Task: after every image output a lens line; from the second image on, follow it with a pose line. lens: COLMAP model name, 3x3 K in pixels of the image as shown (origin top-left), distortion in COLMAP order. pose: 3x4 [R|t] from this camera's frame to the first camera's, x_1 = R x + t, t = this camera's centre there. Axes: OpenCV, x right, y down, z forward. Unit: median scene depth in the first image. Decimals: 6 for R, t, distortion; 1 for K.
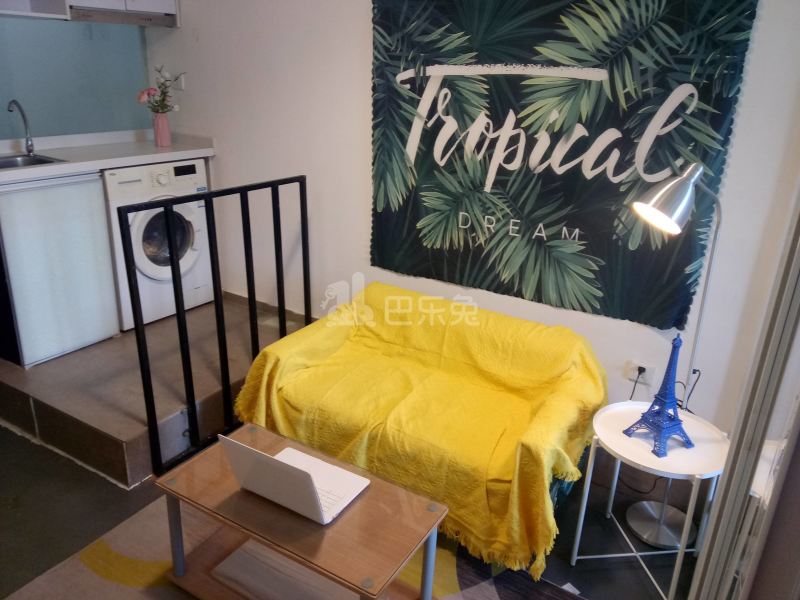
lens RADIAL K [[633.7, 0, 393.3], [0, 633.7, 298.6], [0, 0, 1]] dist [0.147723, -0.215879]
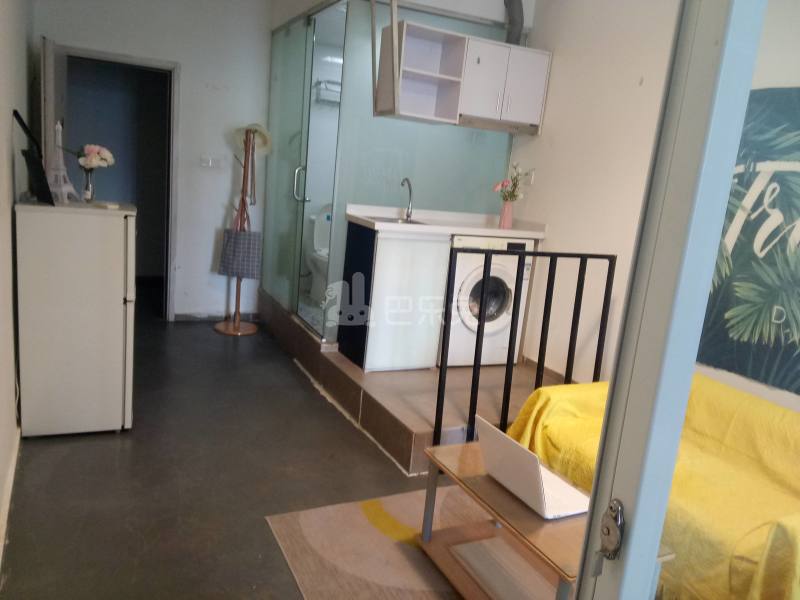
lens RADIAL K [[633.7, 0, 393.3], [0, 633.7, 298.6], [0, 0, 1]] dist [0.147723, -0.215879]
pose [[0.848707, 0.146566, -0.508148, 0.114872], [-0.246922, 0.959492, -0.135660, 0.129640], [0.467681, 0.240609, 0.850518, -0.100401]]
